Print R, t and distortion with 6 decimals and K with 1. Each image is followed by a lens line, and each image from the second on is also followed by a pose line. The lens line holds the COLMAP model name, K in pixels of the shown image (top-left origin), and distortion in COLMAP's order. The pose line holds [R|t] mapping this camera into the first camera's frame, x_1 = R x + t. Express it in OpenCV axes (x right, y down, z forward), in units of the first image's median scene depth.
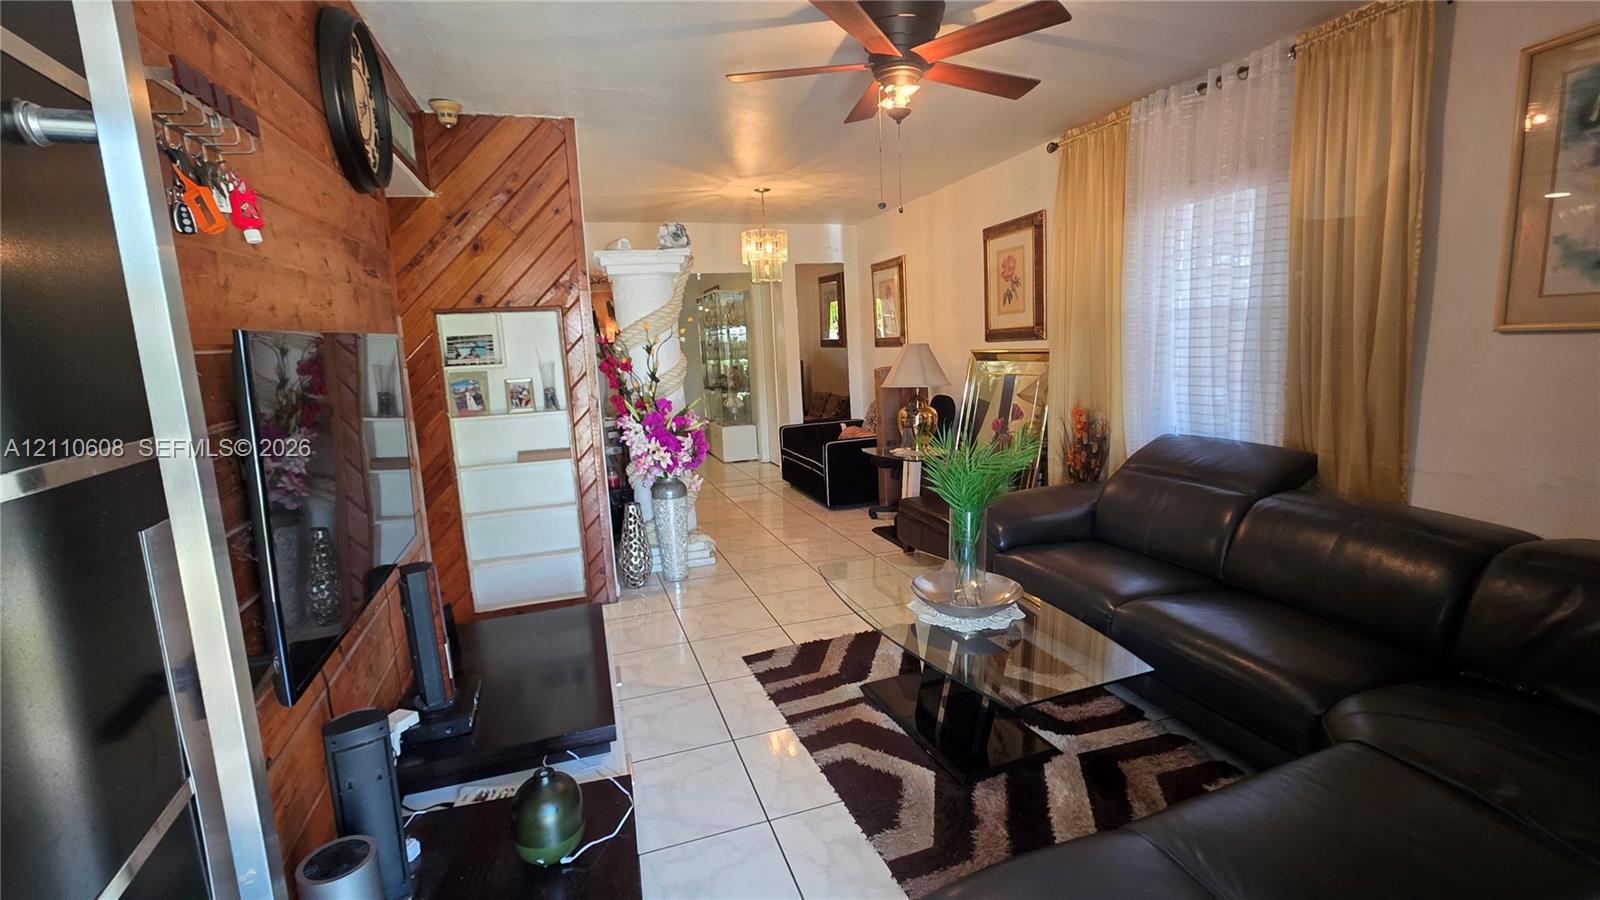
lens RADIAL K [[707.4, 0, 798.6], [0, 707.4, 445.5], [0, 0, 1]] dist [-0.000267, 0.000053]
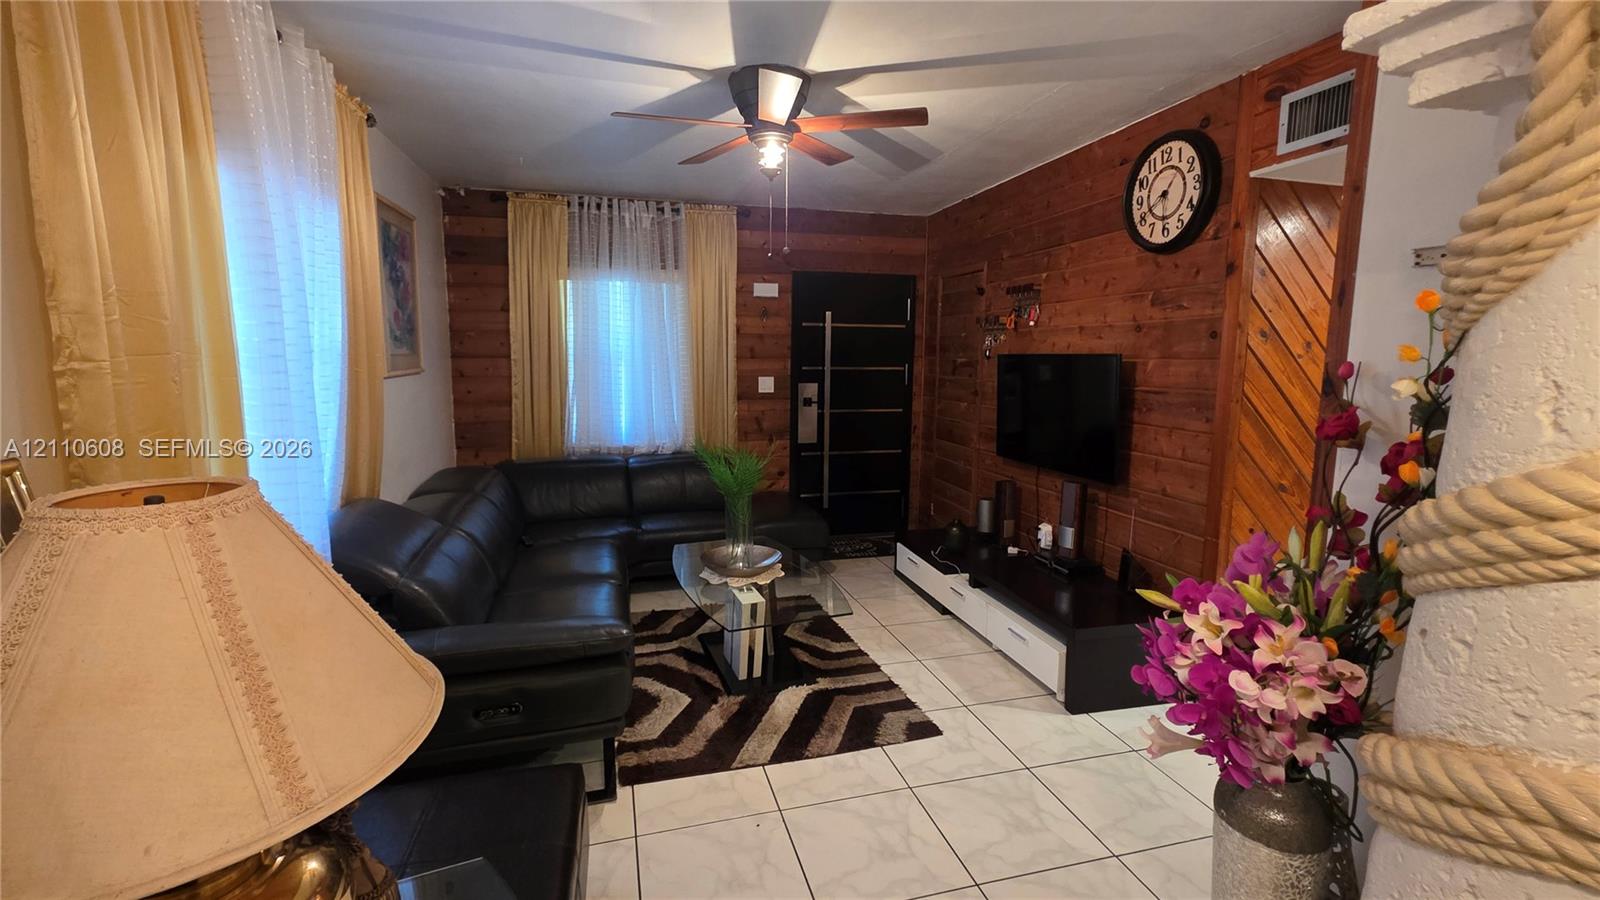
lens RADIAL K [[707.4, 0, 798.6], [0, 707.4, 445.5], [0, 0, 1]] dist [-0.000267, 0.000053]
pose [[-0.997378, 0.025068, 0.067891, 0.027725], [0.043128, 0.959198, 0.279427, -0.304224], [-0.058116, 0.281622, -0.957764, 1.827277]]
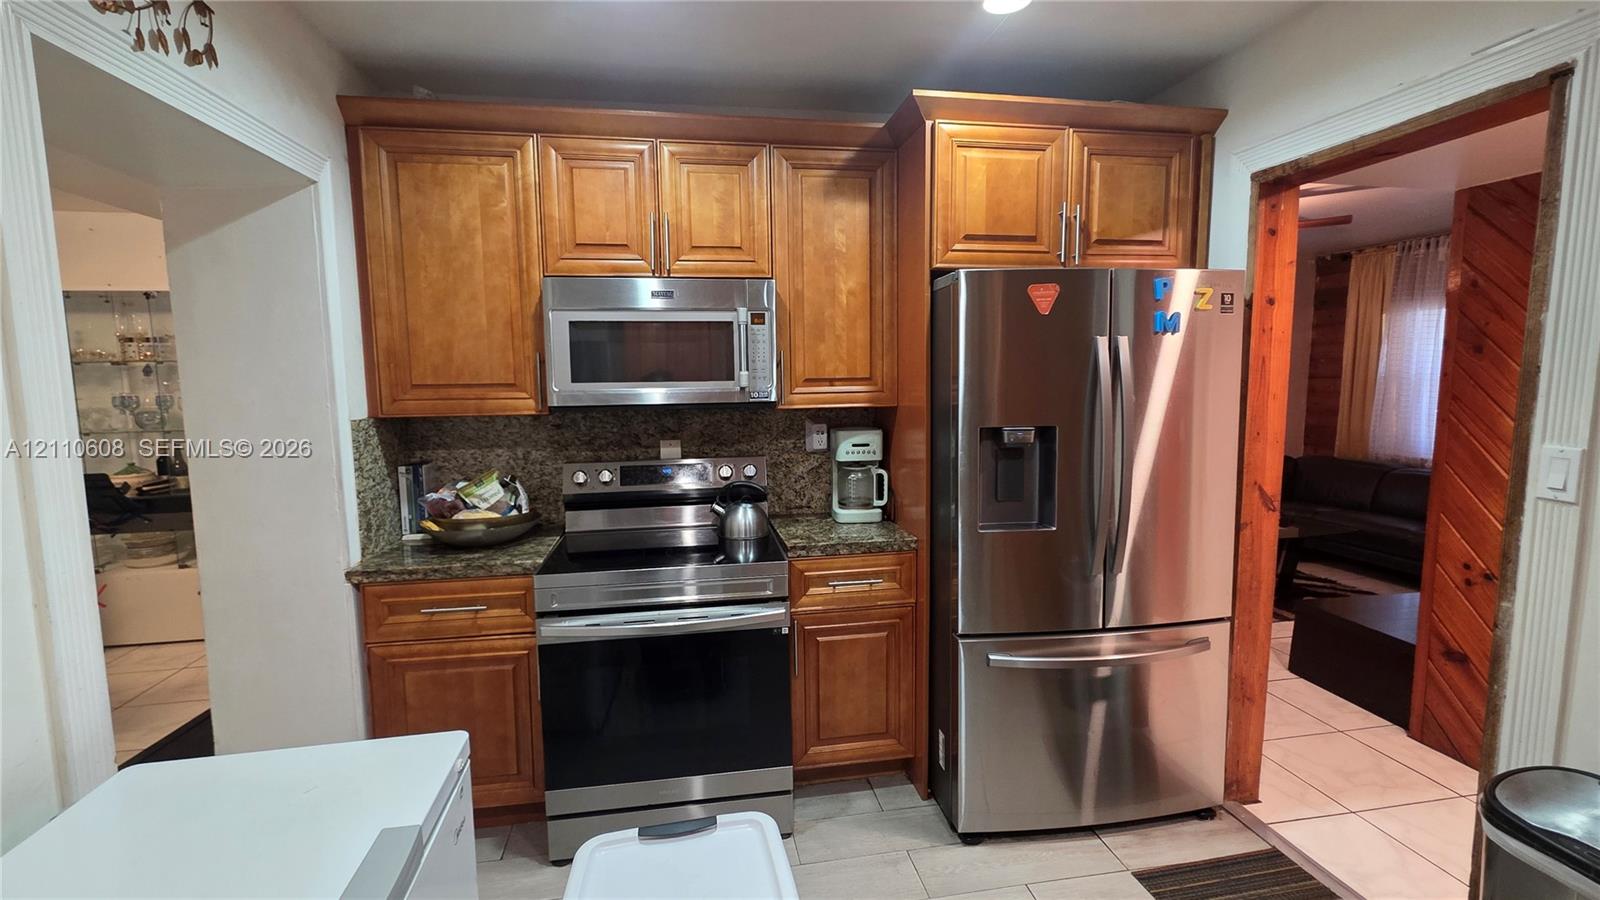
lens RADIAL K [[707.4, 0, 798.6], [0, 707.4, 445.5], [0, 0, 1]] dist [-0.000267, 0.000053]
pose [[0.141438, -0.060541, 0.988094, -1.497245], [0.148881, 0.988077, 0.039228, -0.198713], [-0.978688, 0.141560, 0.148765, 1.549860]]
